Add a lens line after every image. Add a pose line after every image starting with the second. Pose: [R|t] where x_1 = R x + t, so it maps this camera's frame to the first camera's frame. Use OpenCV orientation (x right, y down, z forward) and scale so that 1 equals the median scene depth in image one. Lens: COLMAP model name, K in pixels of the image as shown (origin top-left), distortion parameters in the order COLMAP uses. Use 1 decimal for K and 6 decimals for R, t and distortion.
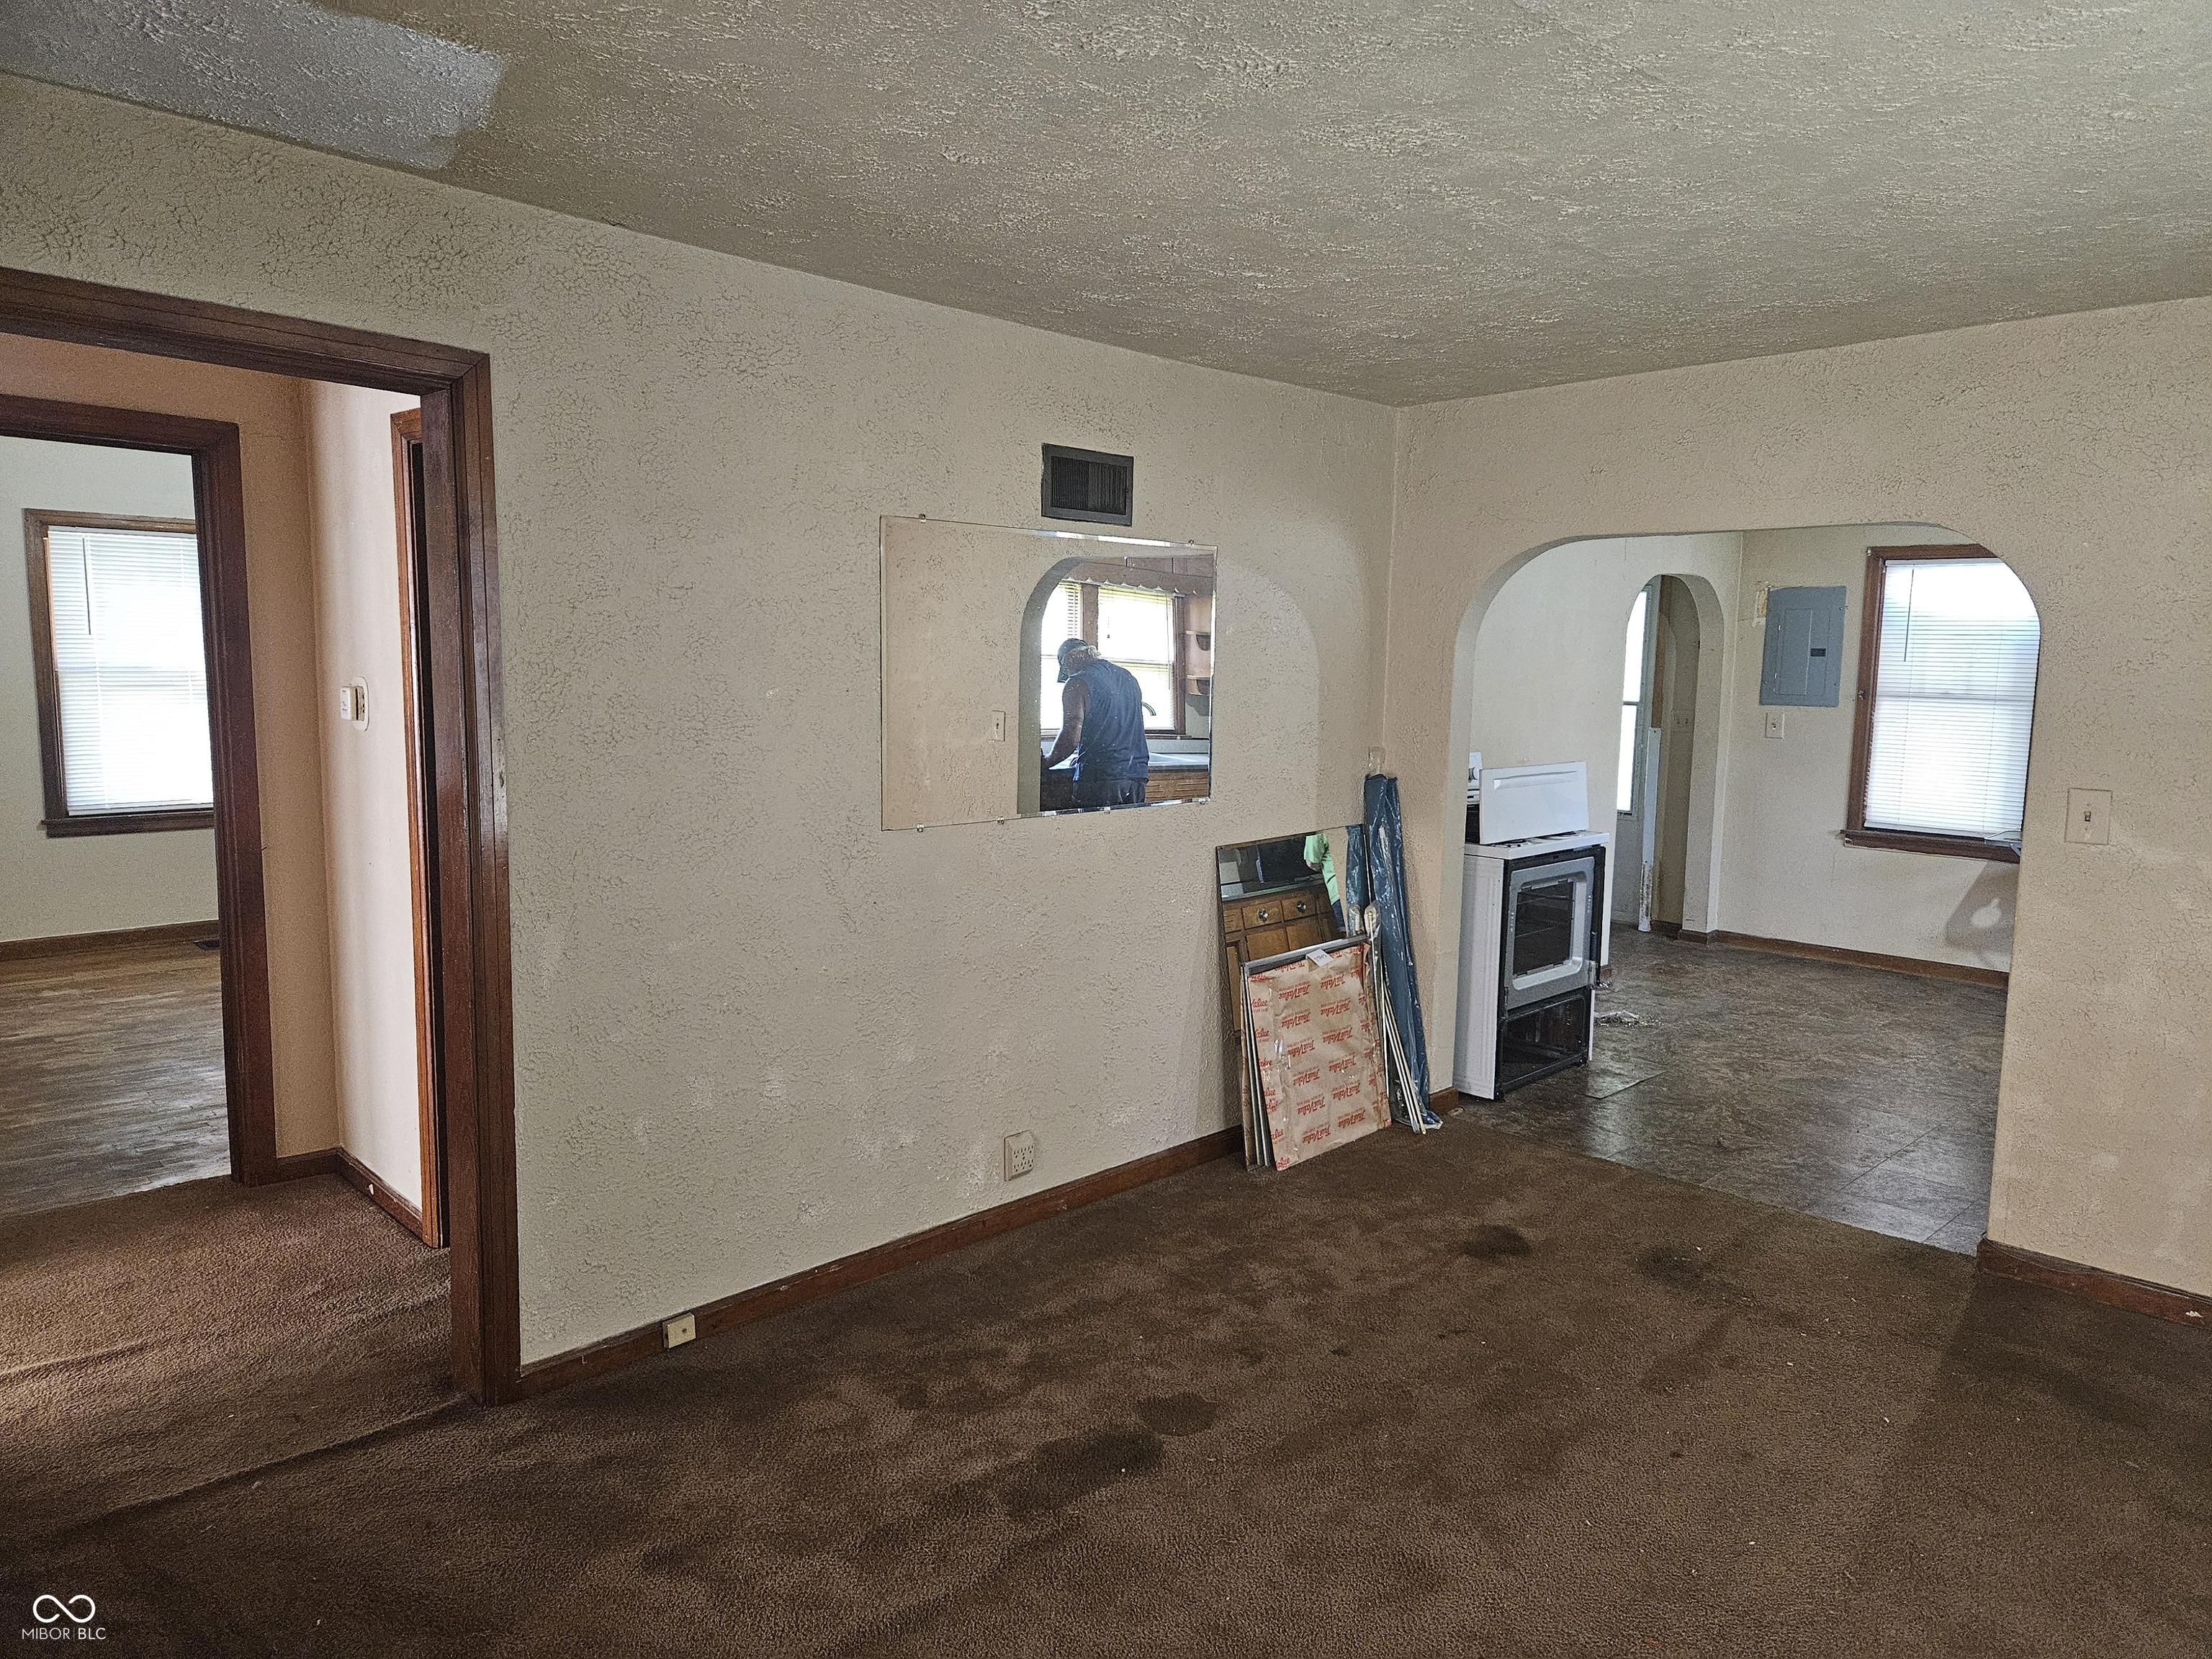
lens RADIAL K [[1470.0, 0, 1114.4], [0, 1470.0, 824.5], [0, 0, 1]] dist [0.077087, -0.064675]
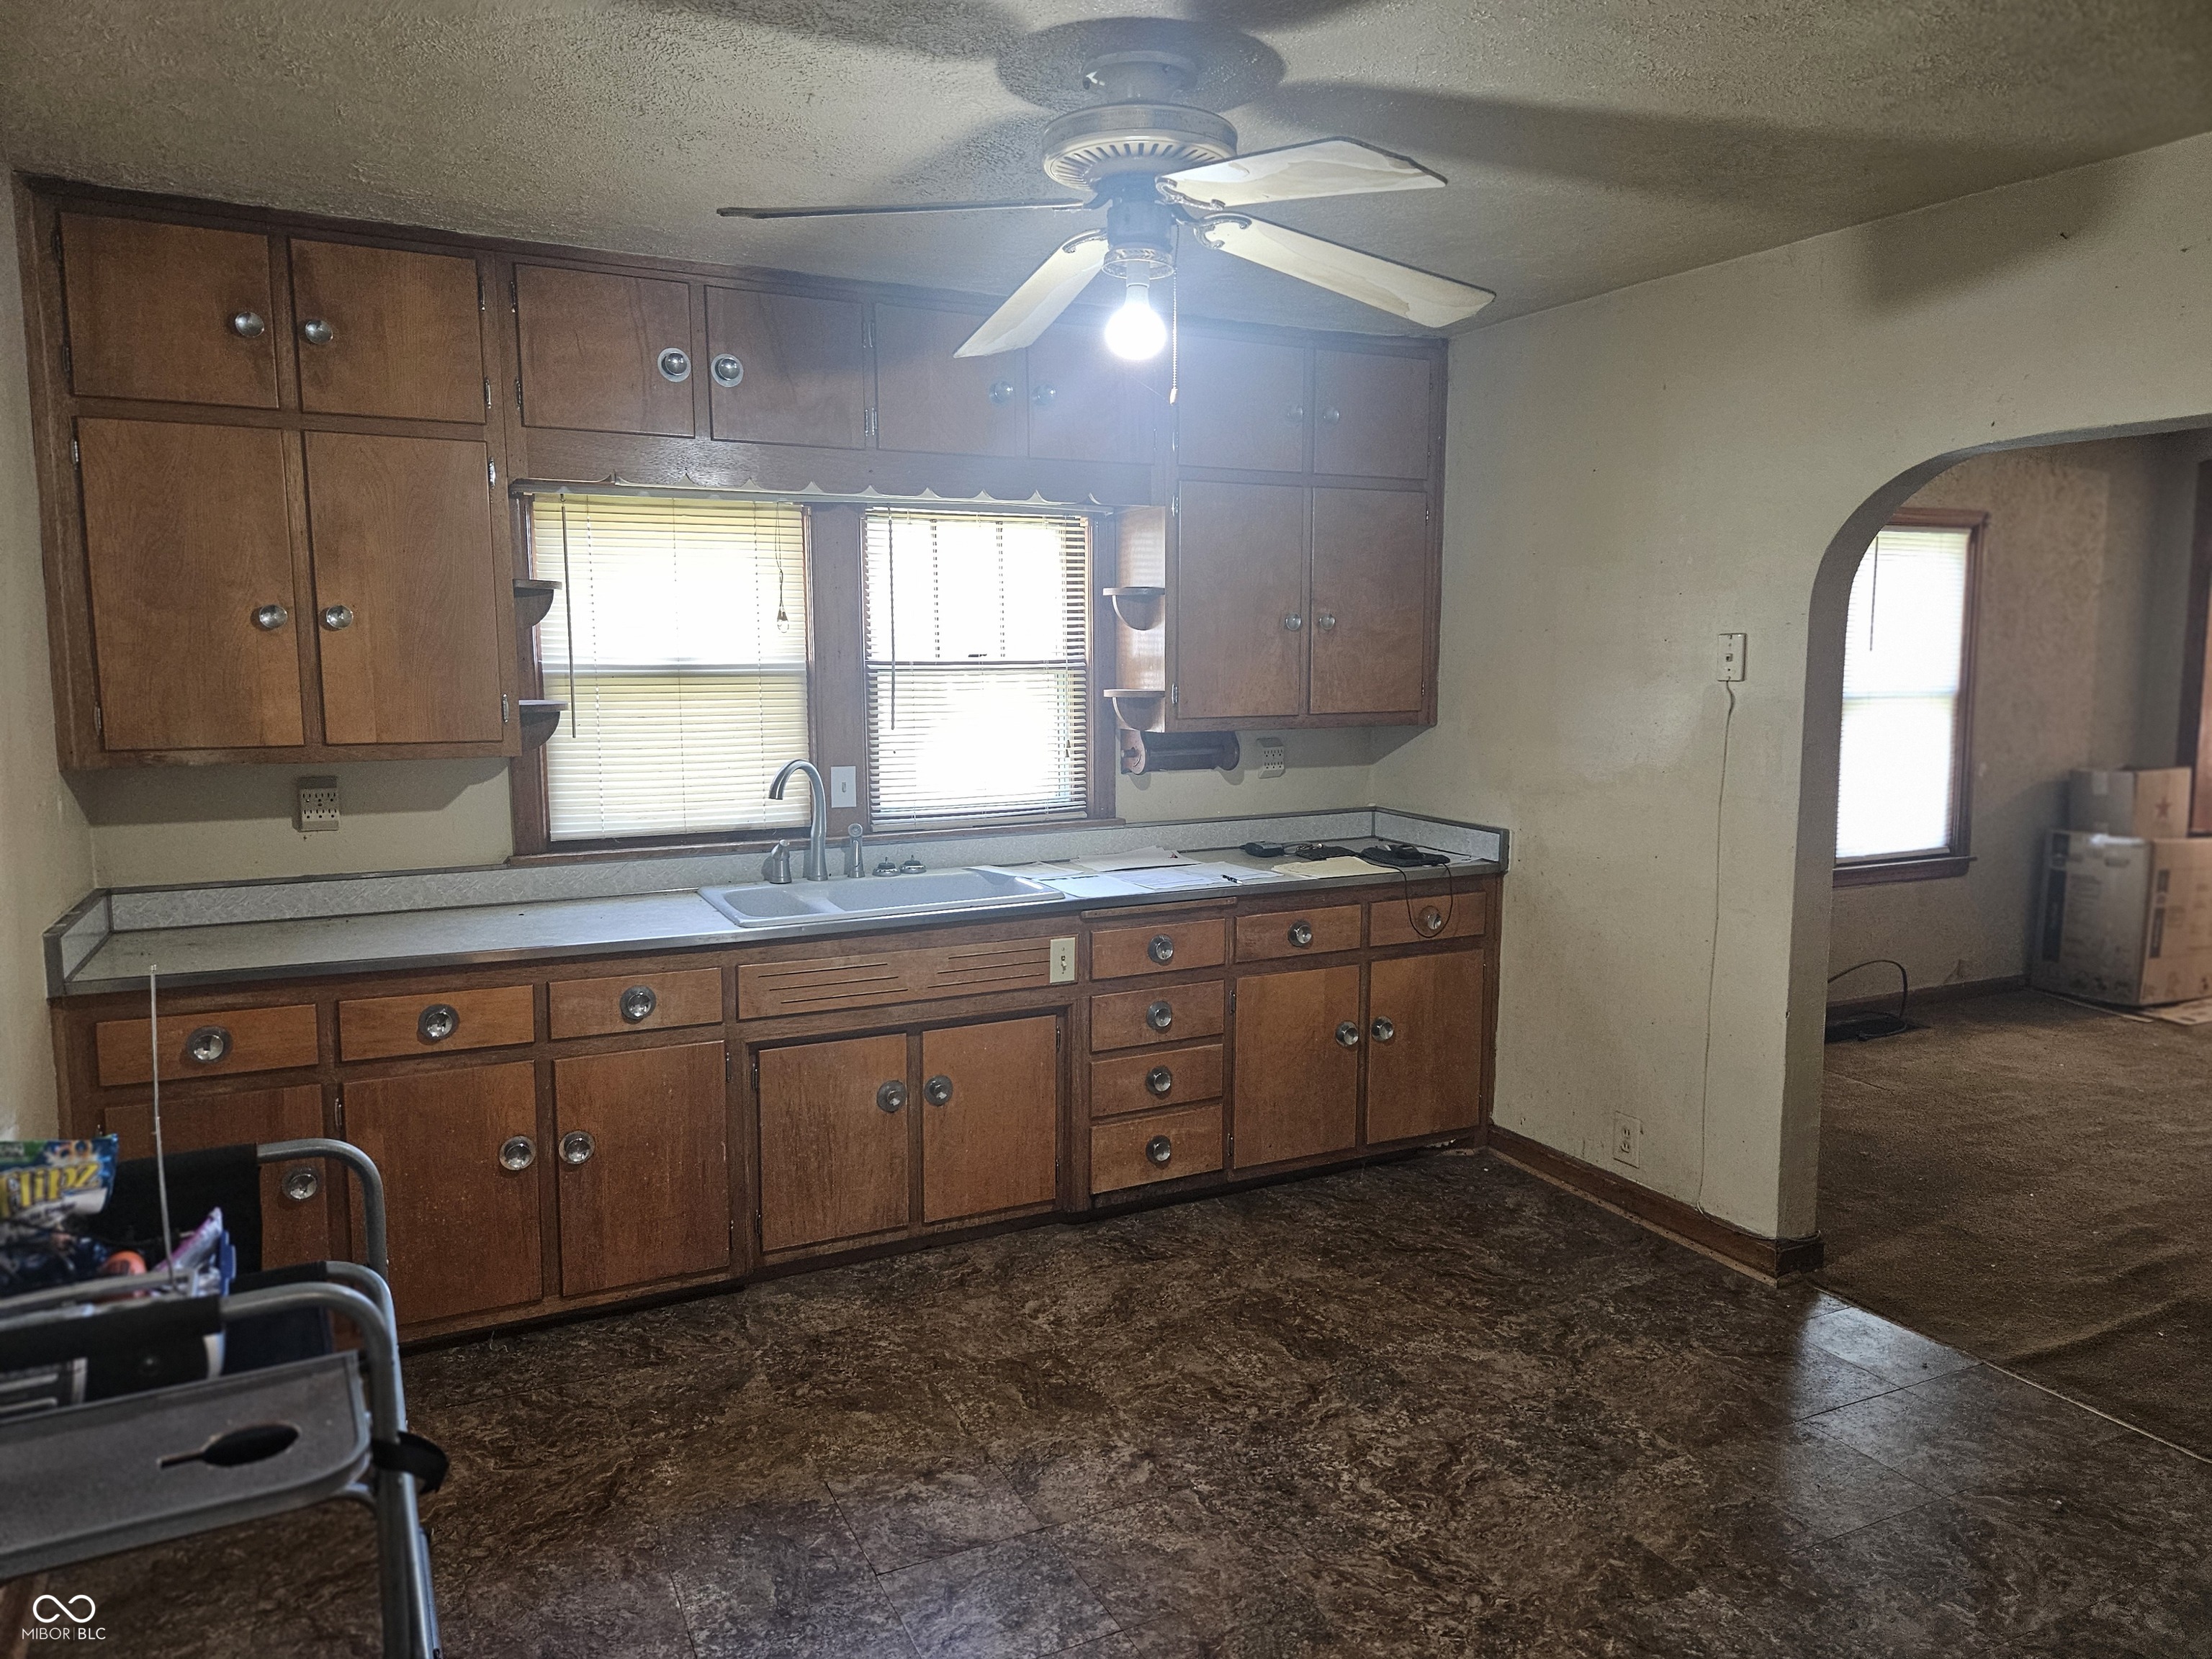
lens RADIAL K [[1482.3, 0, 1099.8], [0, 1482.3, 818.6], [0, 0, 1]] dist [0.080819, -0.064392]
pose [[-0.950044, -0.052032, 0.307747, 0.563323], [0.021737, 0.972582, 0.231542, -0.162590], [-0.311357, 0.226664, -0.922865, 1.513267]]
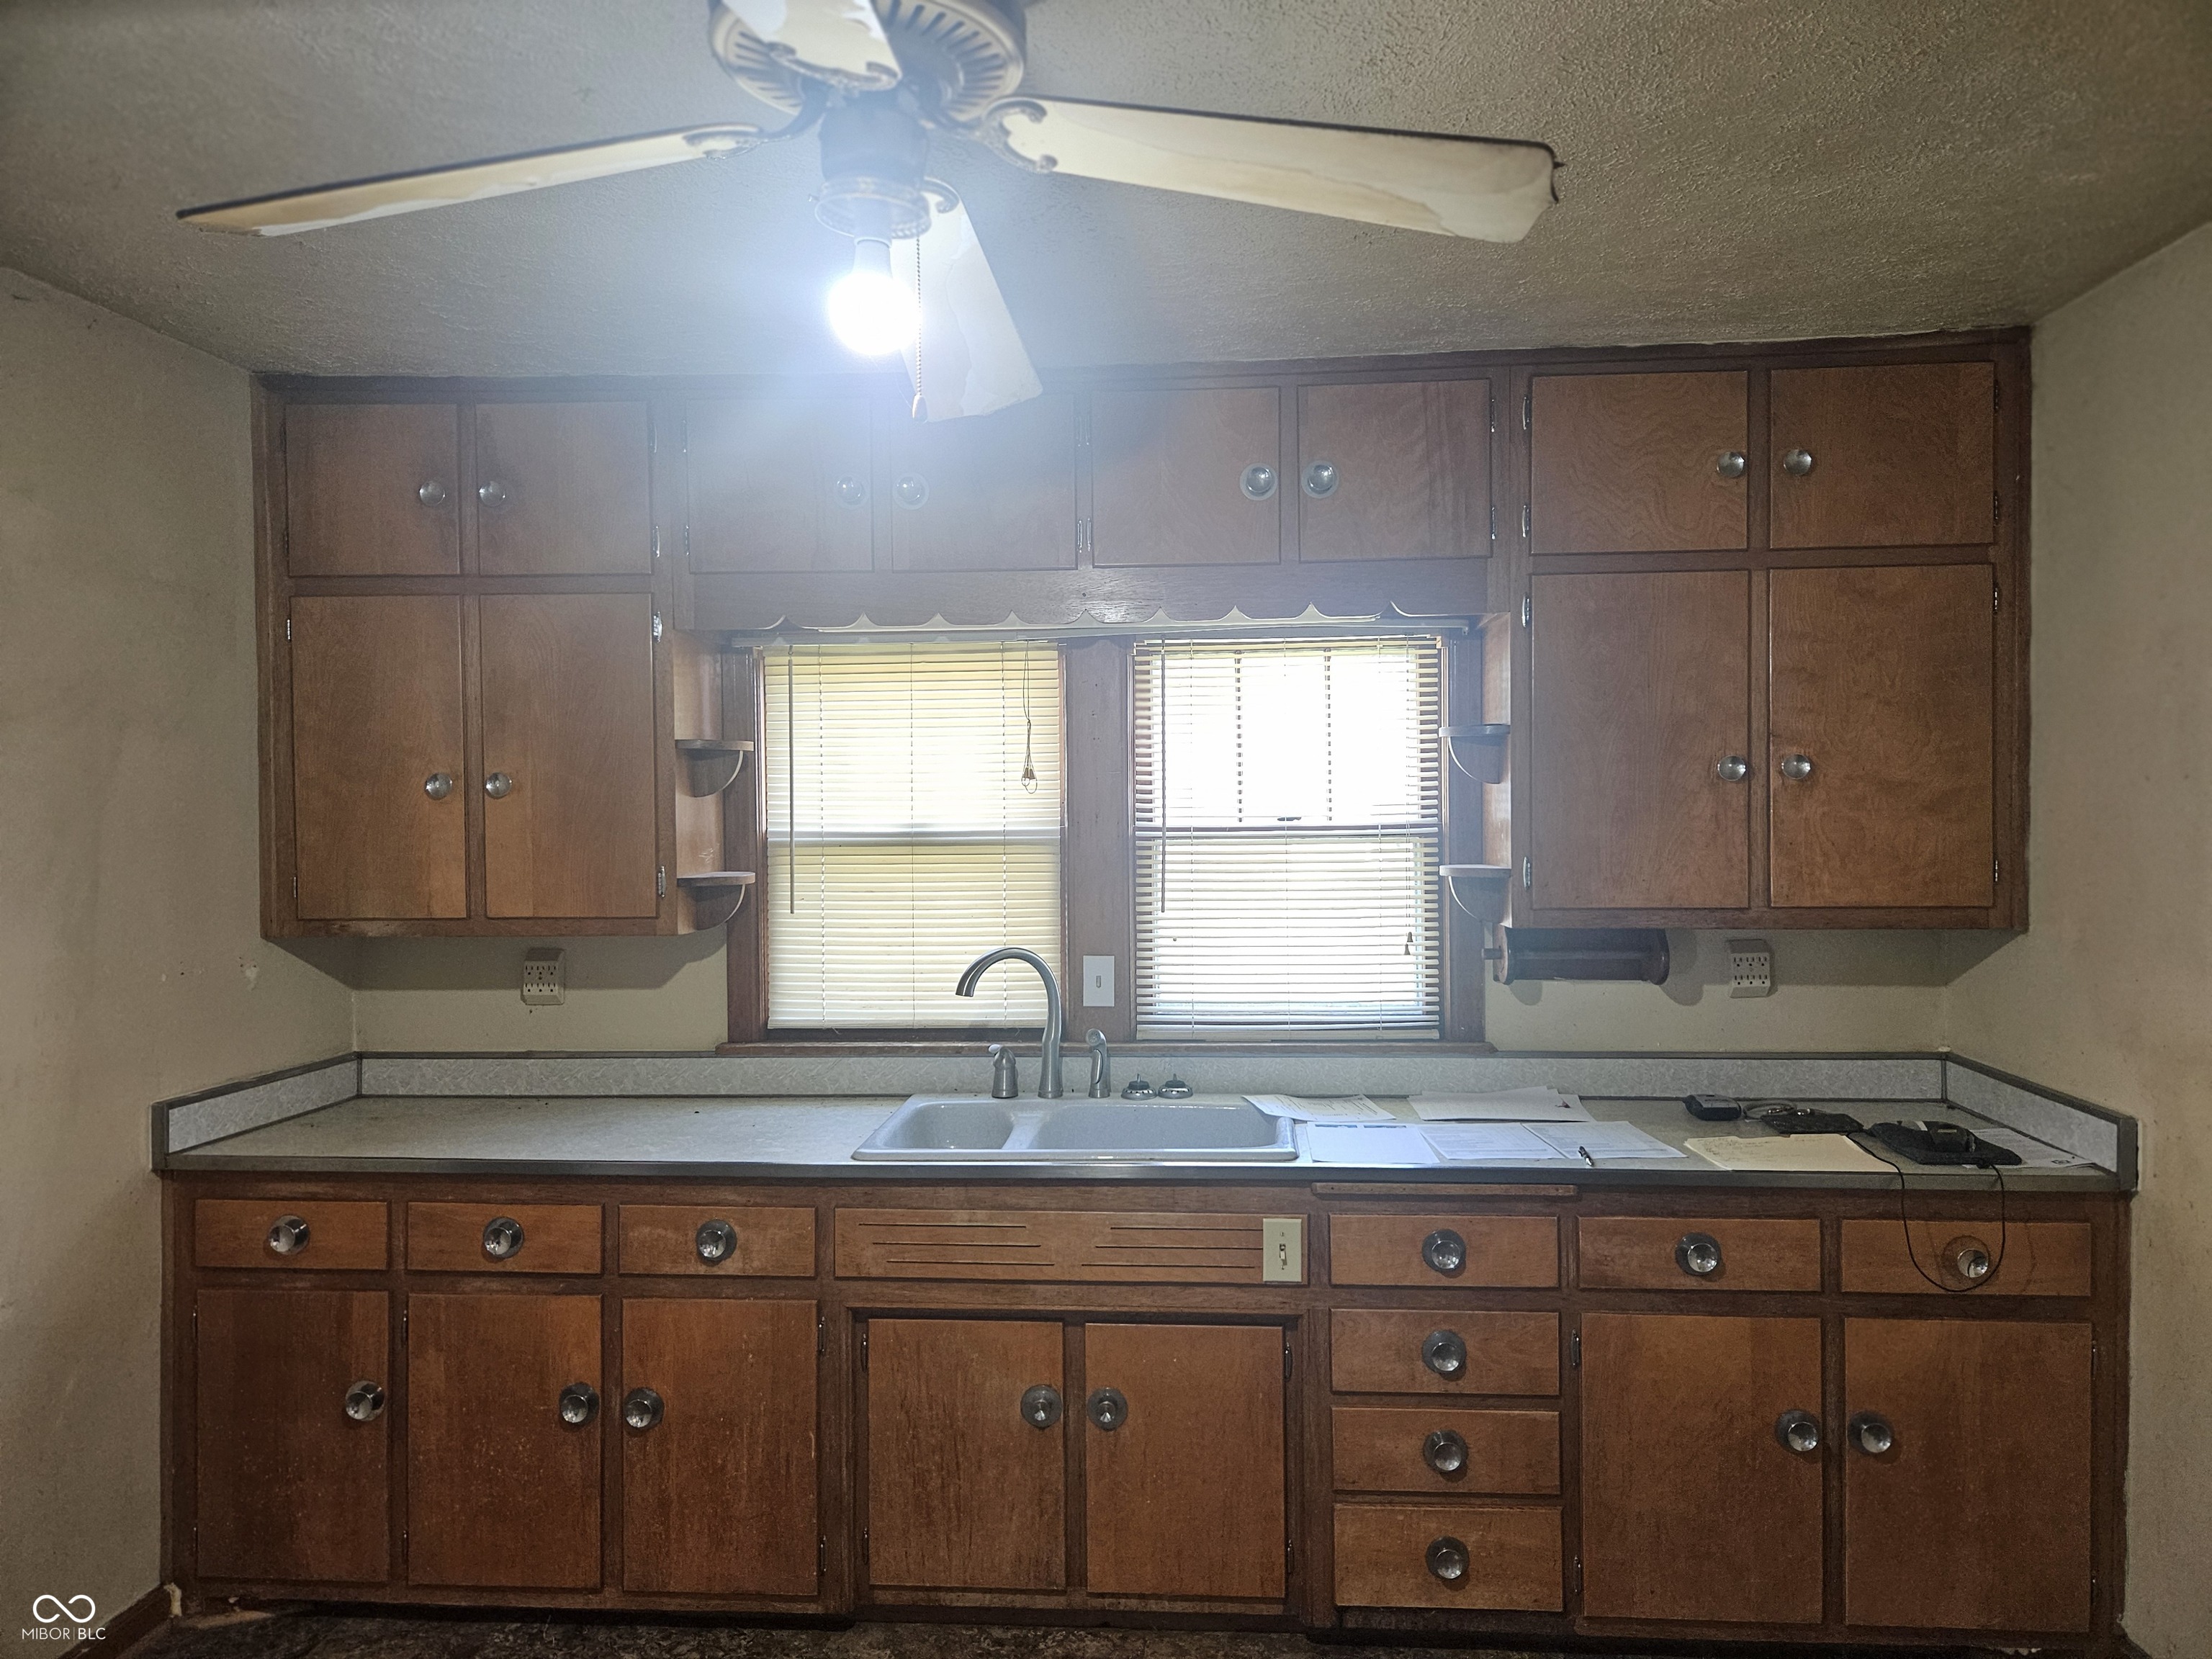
lens RADIAL K [[1470.0, 0, 1114.4], [0, 1470.0, 824.5], [0, 0, 1]] dist [0.077087, -0.064675]
pose [[-0.665674, -0.021227, 0.745941, 0.439083], [0.083726, 0.991159, 0.102922, -0.123497], [-0.741531, 0.130968, -0.658011, 1.162091]]
